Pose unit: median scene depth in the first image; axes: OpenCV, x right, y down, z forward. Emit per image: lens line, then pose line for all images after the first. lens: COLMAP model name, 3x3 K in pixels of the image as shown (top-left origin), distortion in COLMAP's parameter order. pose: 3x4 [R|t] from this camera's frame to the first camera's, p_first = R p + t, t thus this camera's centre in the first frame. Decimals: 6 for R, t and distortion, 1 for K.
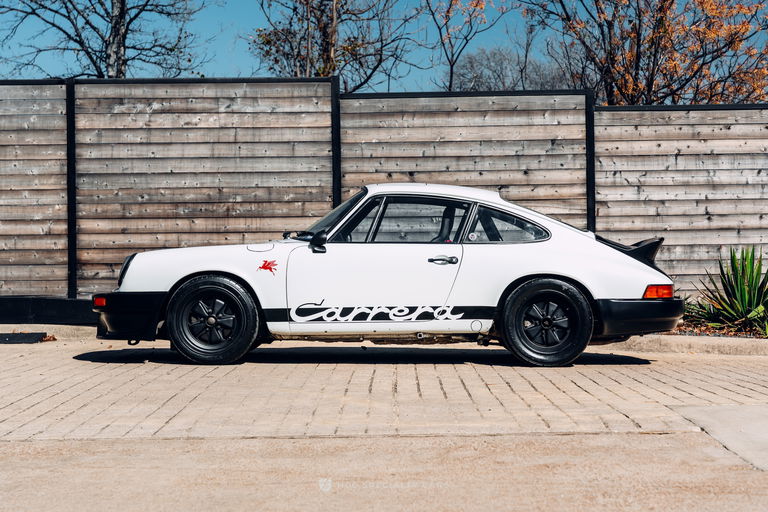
lens RADIAL K [[1544.1, 0, 361.7], [0, 1544.1, 251.1], [0, 0, 1]] dist [0.085413, 0.000000]
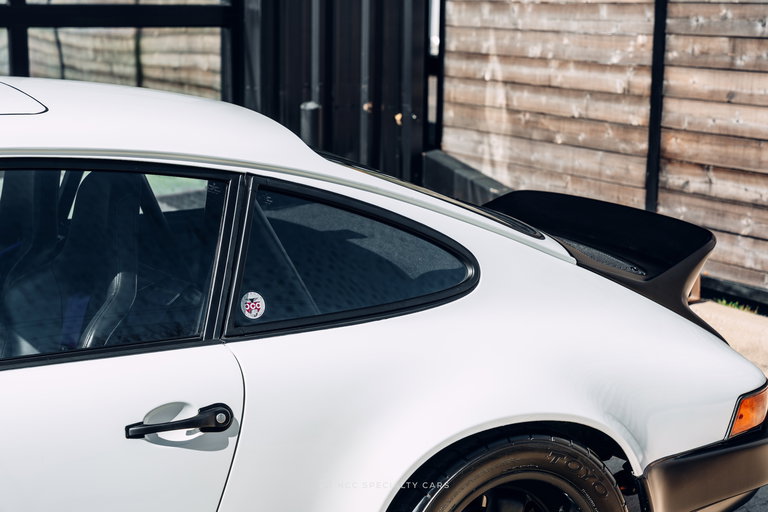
lens RADIAL K [[1544.1, 0, 379.5], [0, 1544.1, 257.8], [0, 0, 1]] dist [0.085413, 0.000000]
pose [[0.476924, 0.164230, -0.863465, 0.201937], [-0.022064, 0.984316, 0.175029, -0.044584], [0.878667, -0.064425, 0.473068, 0.688791]]
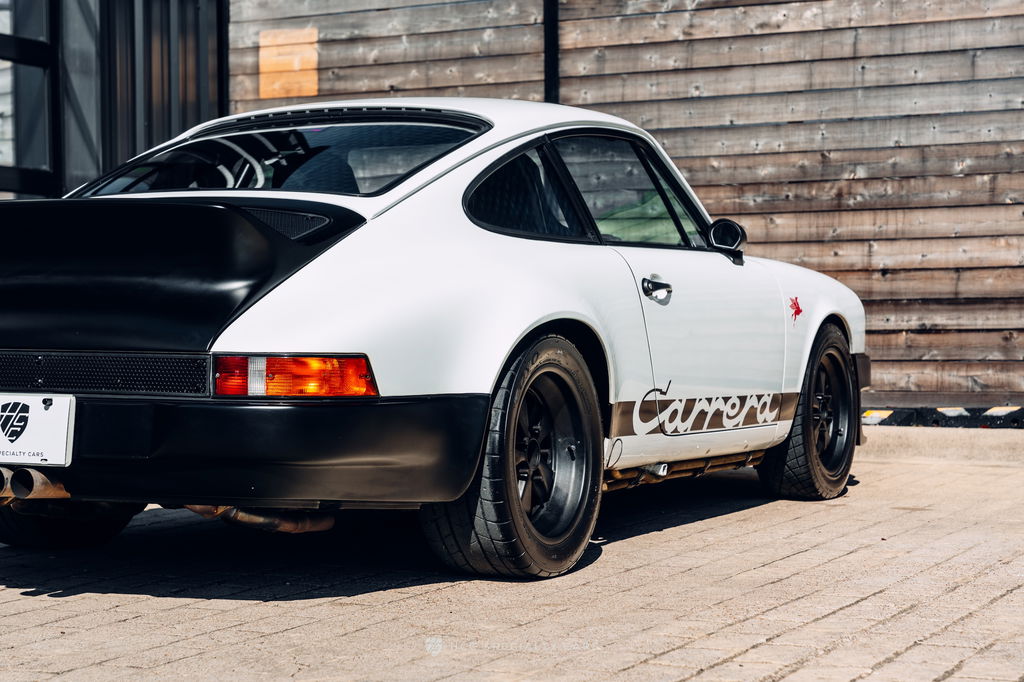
lens RADIAL K [[2058.8, 0, 520.9], [0, 2058.8, 349.0], [0, 0, 1]] dist [0.085413, 0.000000]
pose [[0.907197, 0.005196, -0.420675, 0.098980], [0.002419, 0.999843, 0.017566, 0.010567], [0.420700, -0.016953, 0.907042, 0.356933]]
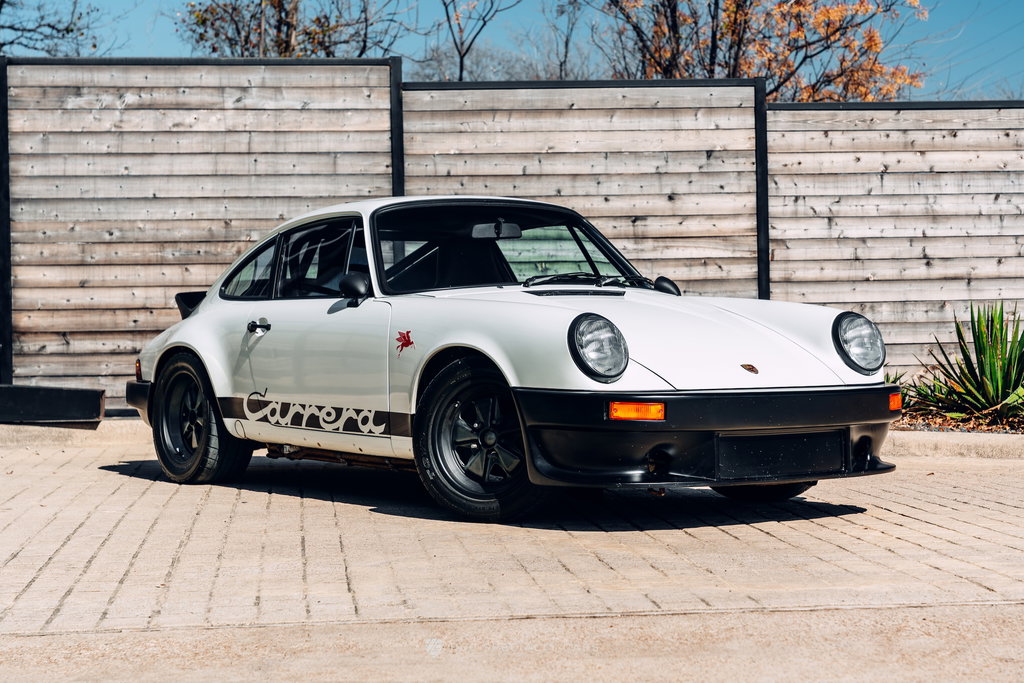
lens RADIAL K [[2062.1, 0, 492.4], [0, 2062.1, 338.9], [0, 0, 1]] dist [0.080315, 0.000000]
pose [[0.994978, -0.005641, 0.099934, -0.066593], [0.004350, 0.999904, 0.013123, -0.000021], [-0.099999, -0.012623, 0.994907, 0.084336]]
